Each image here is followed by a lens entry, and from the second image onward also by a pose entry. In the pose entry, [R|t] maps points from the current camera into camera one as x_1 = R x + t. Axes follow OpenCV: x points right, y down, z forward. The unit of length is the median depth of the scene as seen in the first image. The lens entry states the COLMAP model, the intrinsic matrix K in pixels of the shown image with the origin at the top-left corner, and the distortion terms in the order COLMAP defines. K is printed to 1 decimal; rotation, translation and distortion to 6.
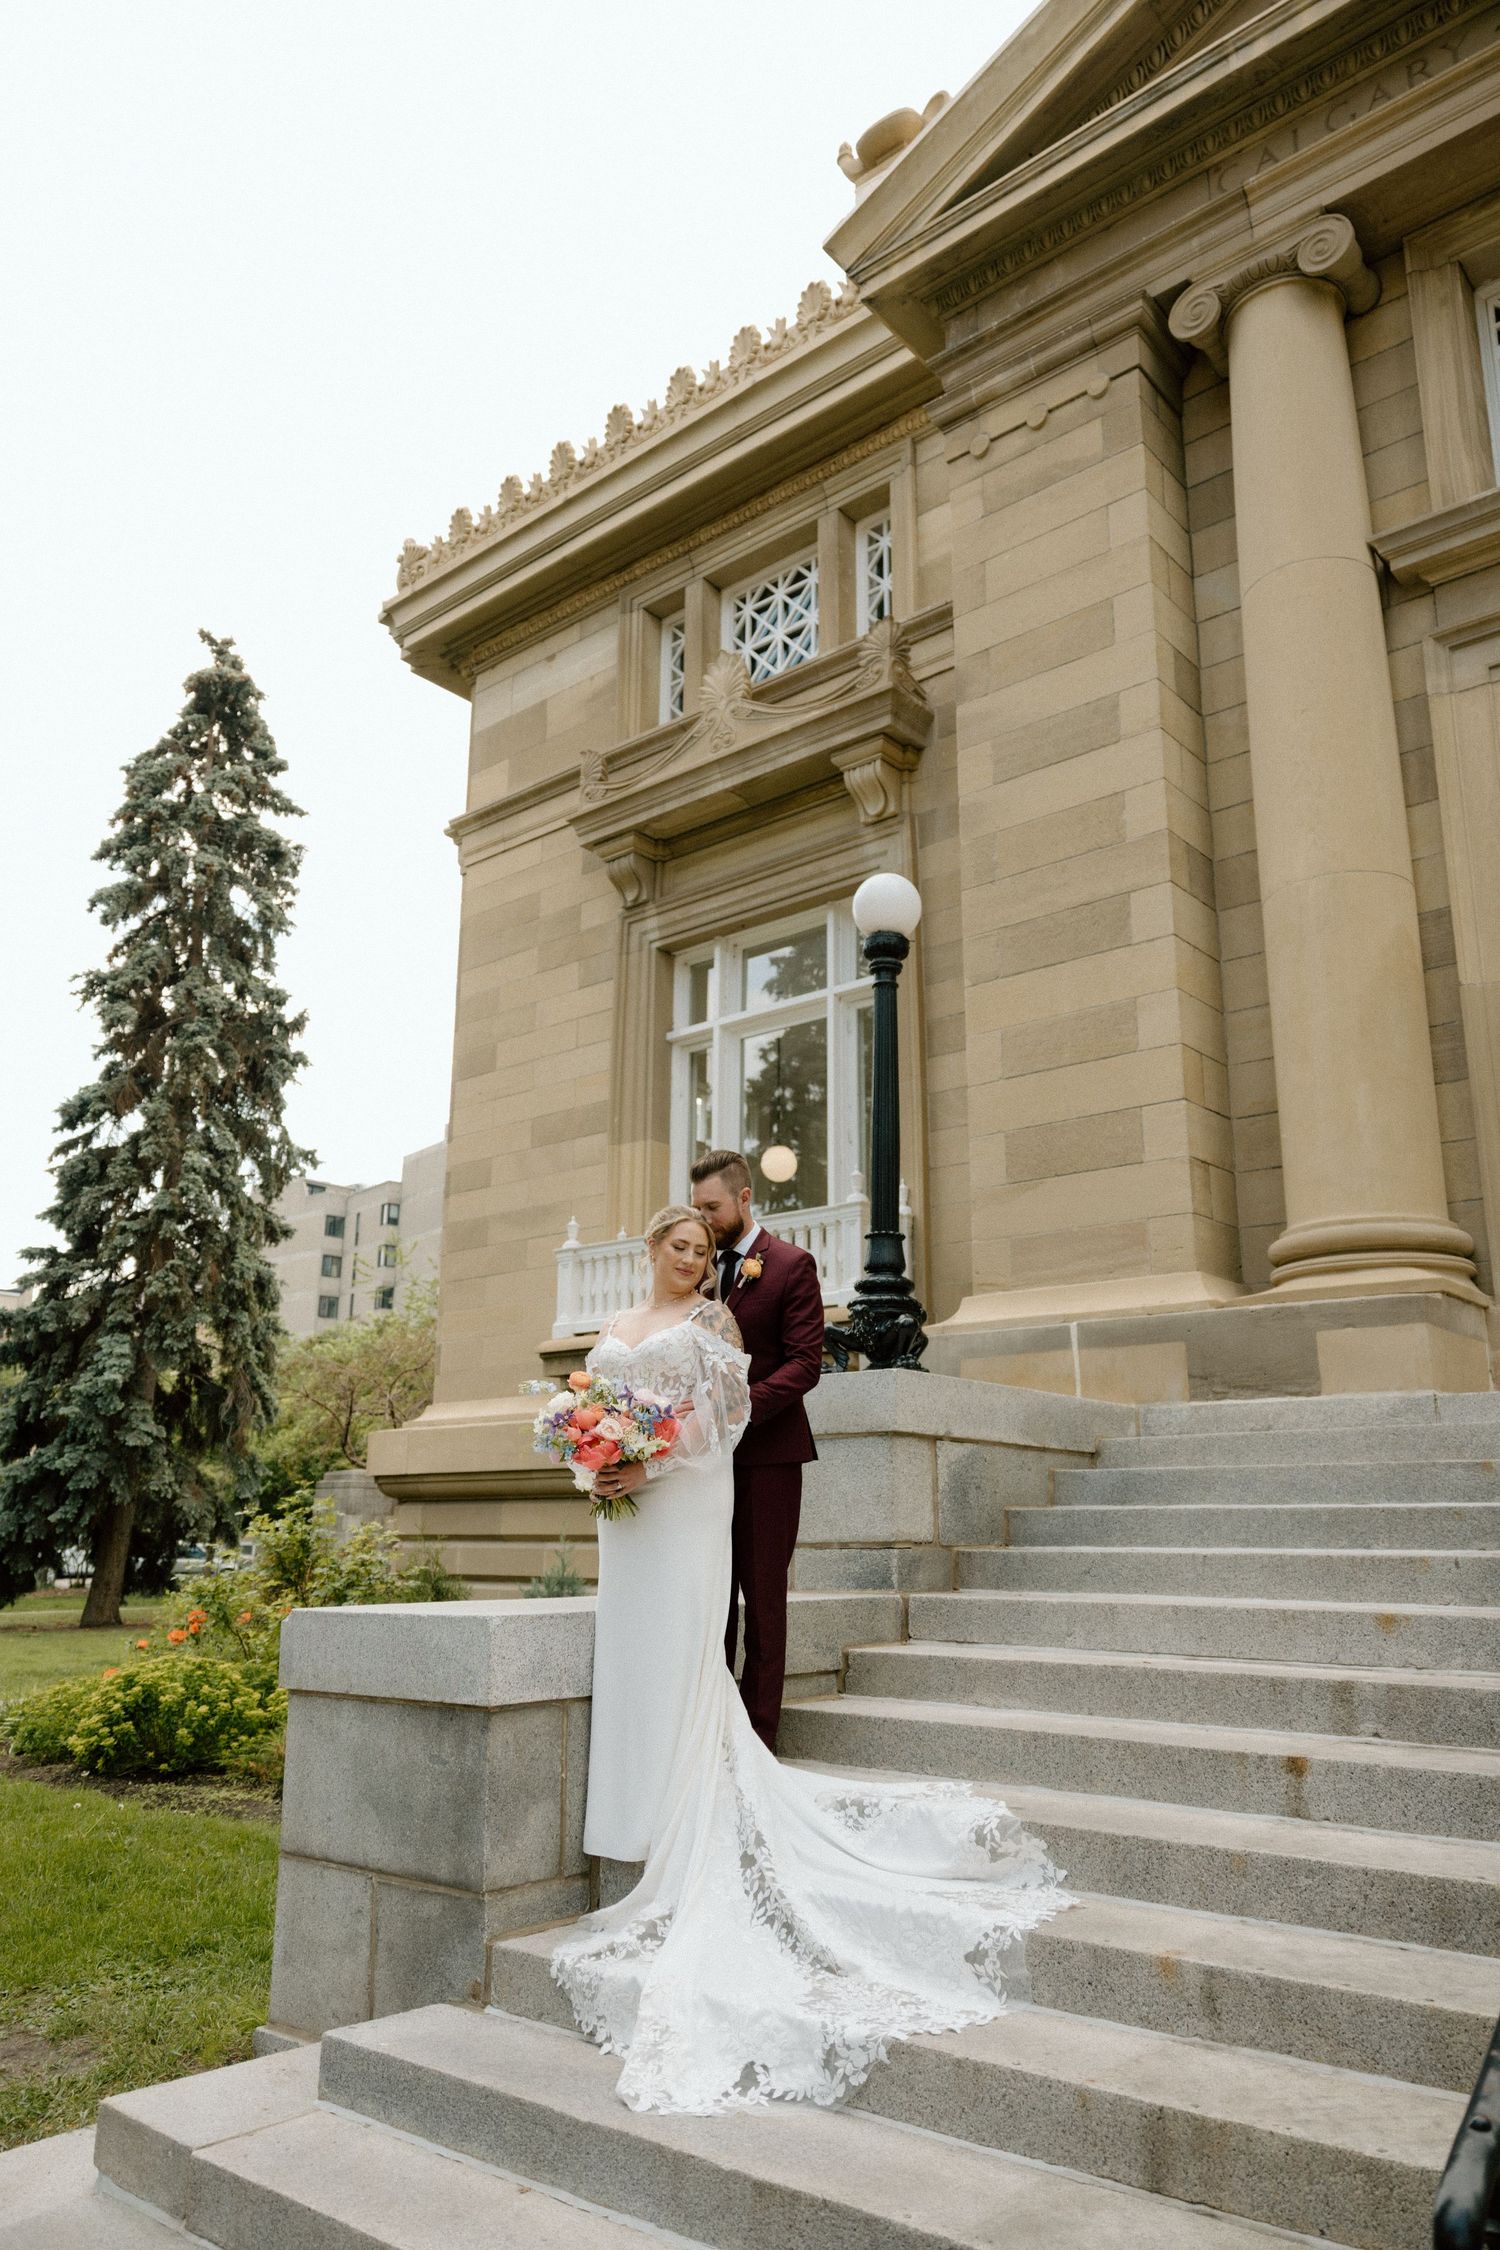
lens RADIAL K [[1588.6, 0, 750.0], [0, 1588.6, 1125.0], [0, 0, 1]] dist [-0.202212, 0.000418]
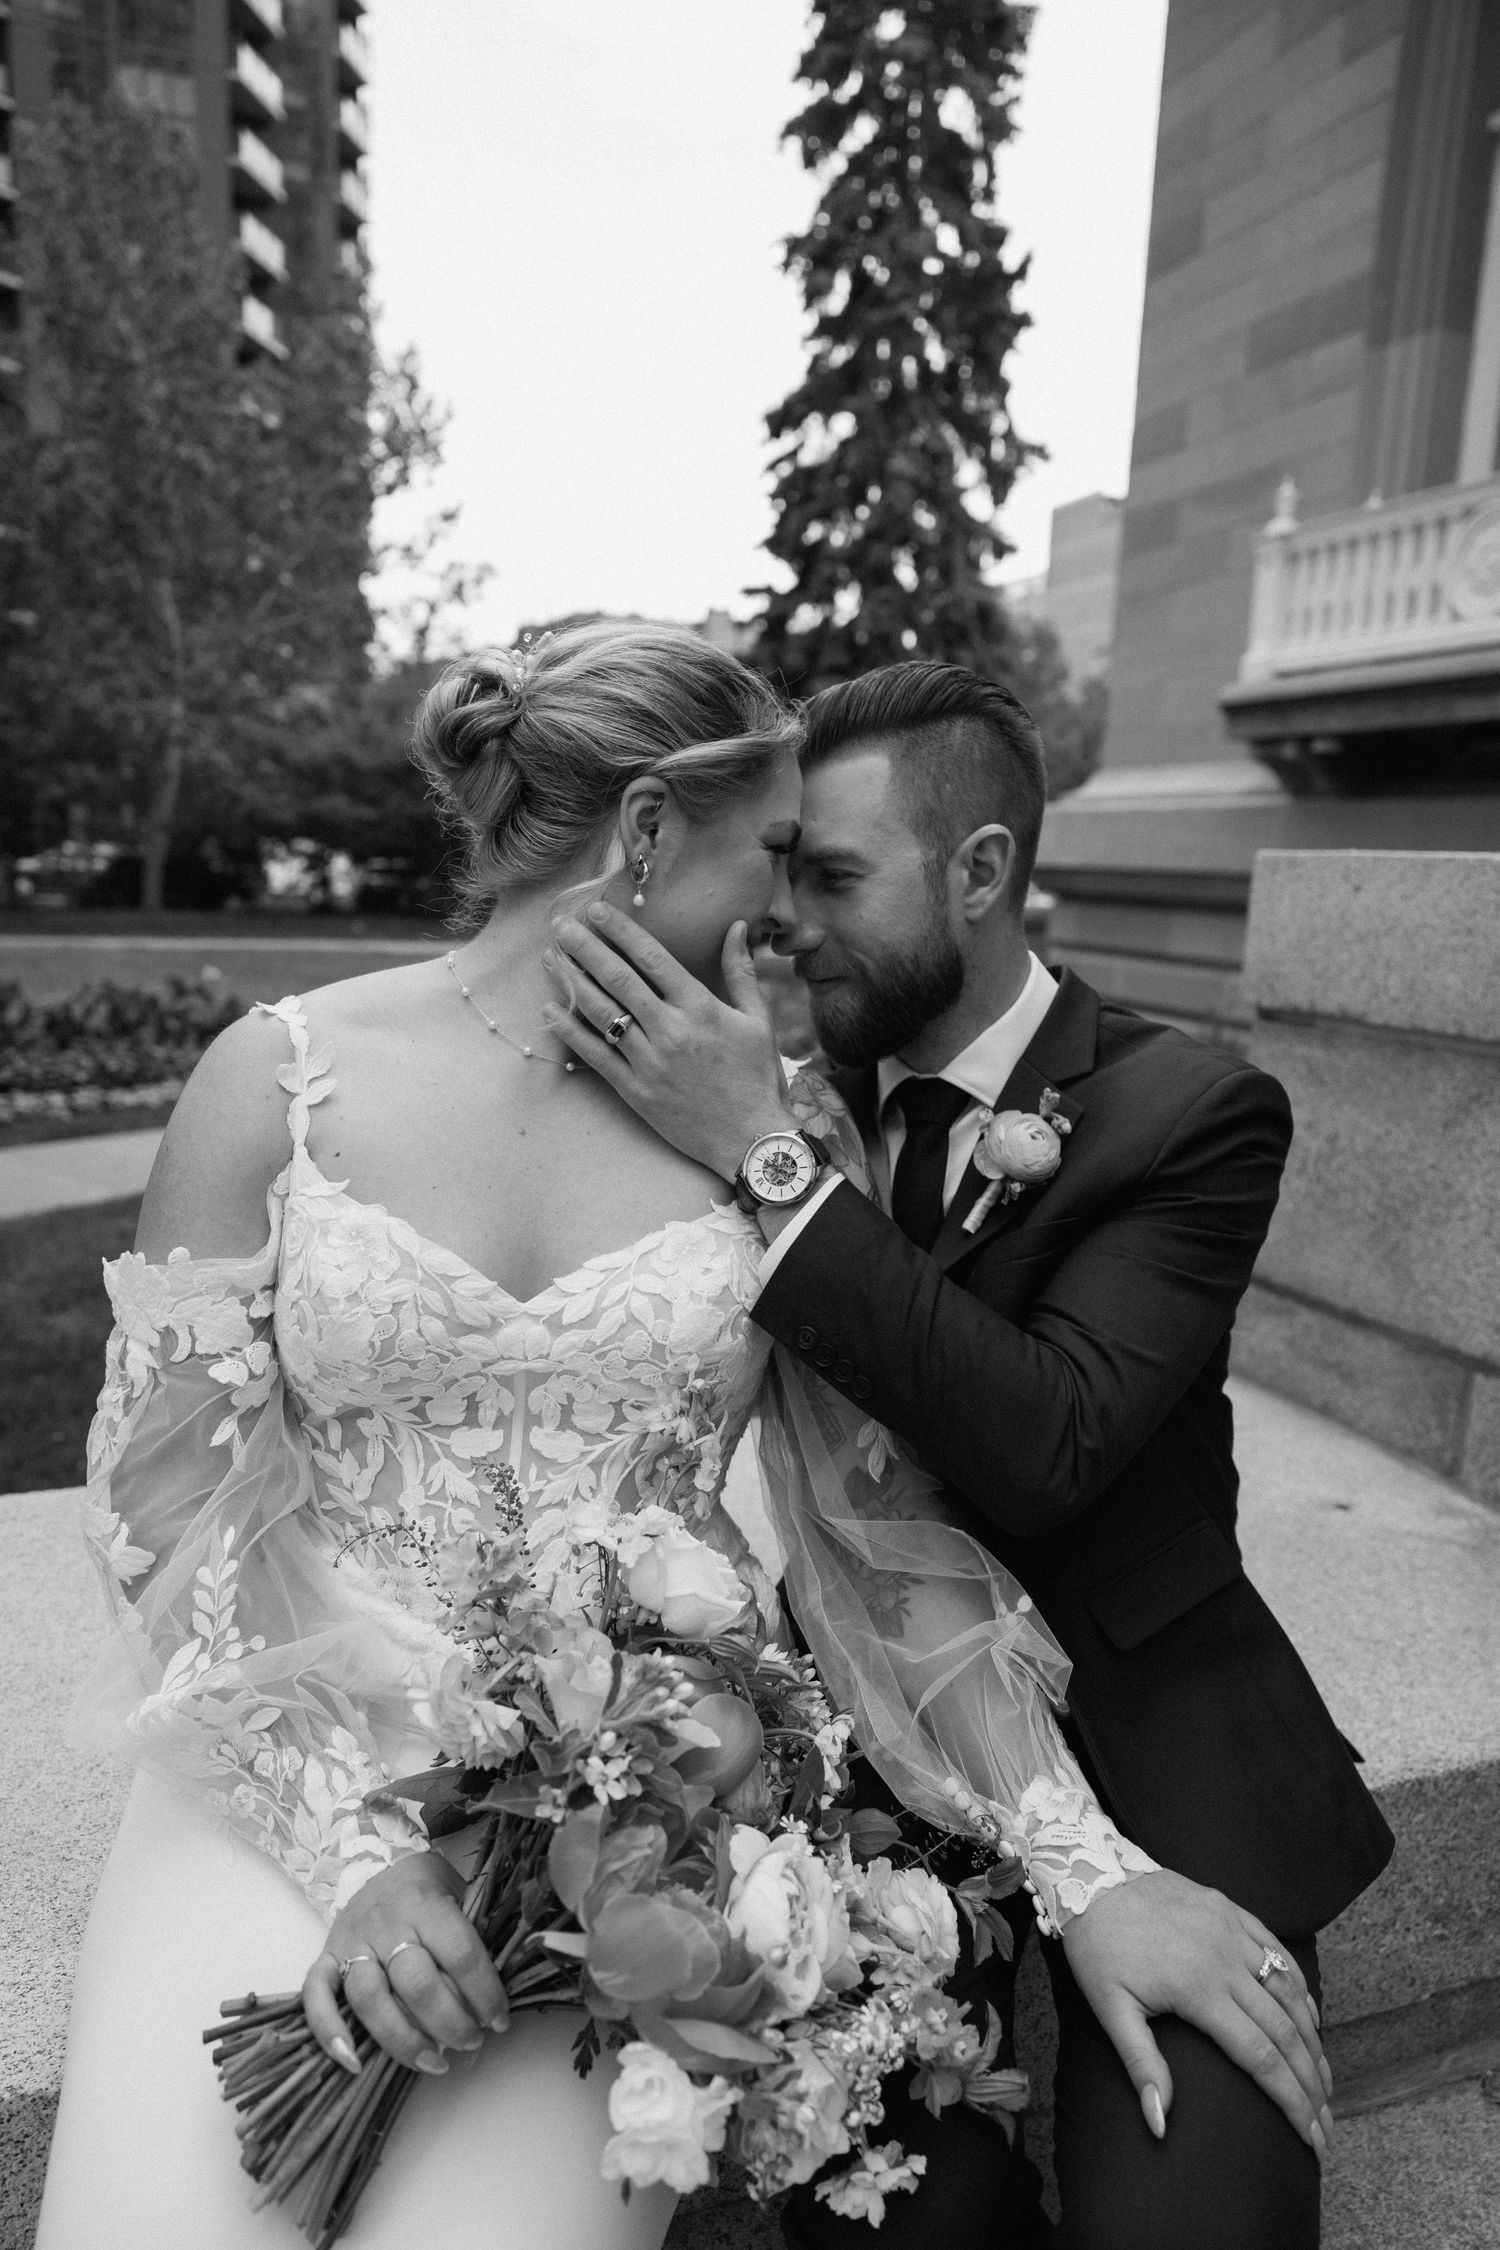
lens RADIAL K [[1546.7, 0, 774.5], [0, 1546.7, 1123.3], [0, 0, 1]] dist [0.020072, 0.007254]
pose [[0.888653, 0.120460, -0.442477, 0.004698], [0.070572, 0.917466, 0.391504, 0.014055], [0.453118, -0.379137, 0.806808, 0.120646]]
